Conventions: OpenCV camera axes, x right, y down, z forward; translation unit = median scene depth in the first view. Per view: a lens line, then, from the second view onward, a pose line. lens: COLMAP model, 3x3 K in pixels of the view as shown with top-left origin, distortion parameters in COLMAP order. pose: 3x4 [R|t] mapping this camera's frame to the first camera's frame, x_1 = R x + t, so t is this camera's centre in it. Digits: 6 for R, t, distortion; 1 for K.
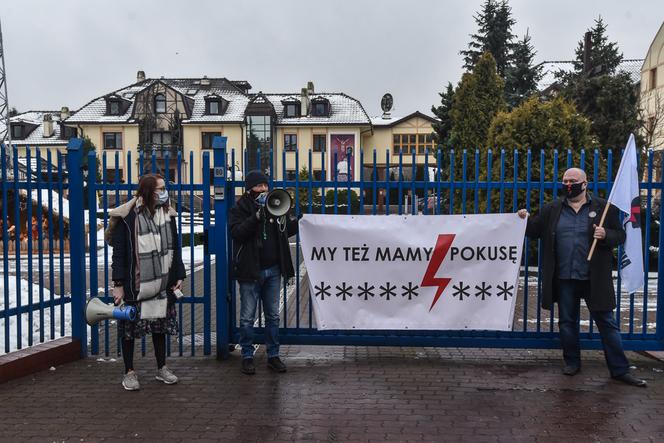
lens RADIAL K [[588.8, 0, 332.0], [0, 588.8, 221.5], [0, 0, 1]] dist [0.048125, -0.002434]
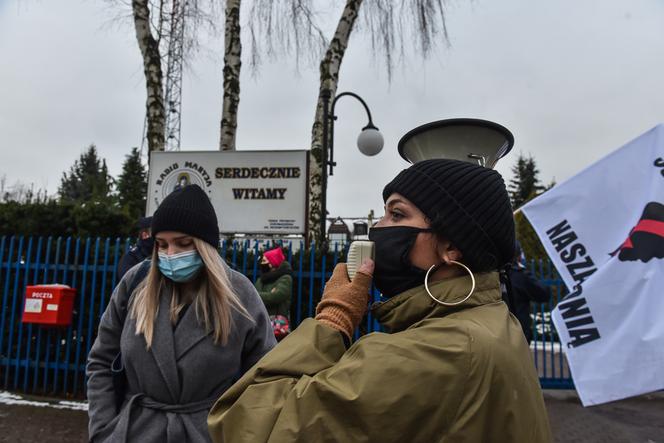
lens RADIAL K [[447.7, 0, 335.8], [0, 447.7, 226.1], [0, 0, 1]] dist [-0.058529, -0.002123]
pose [[0.998205, 0.009492, -0.059138, -0.067923], [-0.020672, 0.981291, -0.191418, 0.002989], [0.056215, 0.192296, 0.979725, -0.023605]]
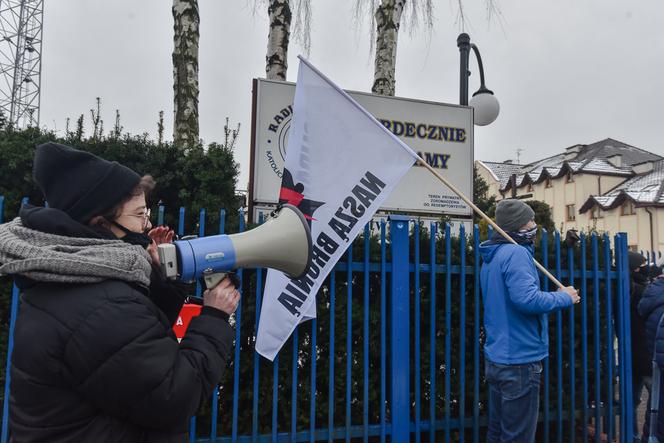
lens RADIAL K [[411.6, 0, 336.6], [0, 411.6, 224.3], [0, 0, 1]] dist [0.002894, -0.023947]
pose [[0.957323, 0.045709, 0.285382, -0.129833], [-0.006505, 0.990572, -0.136839, -0.003326], [-0.288946, 0.129143, 0.948595, 0.016761]]
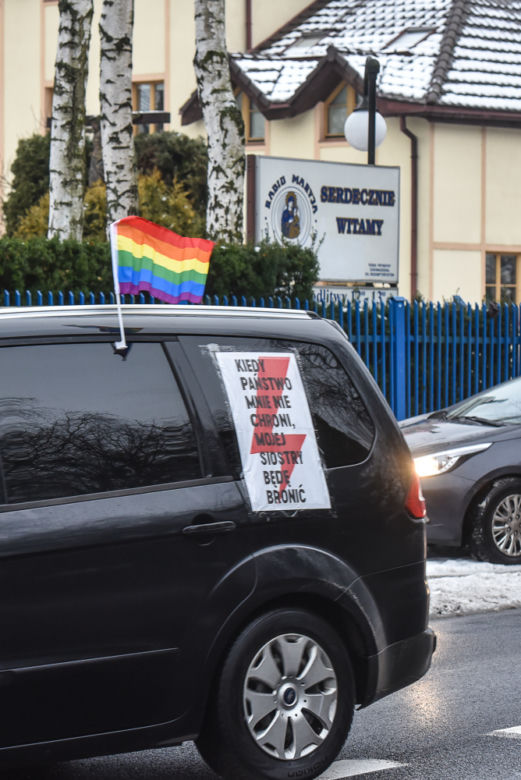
lens RADIAL K [[2955.3, 0, 260.5], [0, 2955.3, 390.0], [0, 0, 1]] dist [-0.049888, 1.859191]
pose [[0.593446, -0.018486, 0.804662, -0.534245], [0.040322, 0.999164, -0.006784, 0.006160], [-0.803863, 0.036471, 0.593695, -0.216826]]
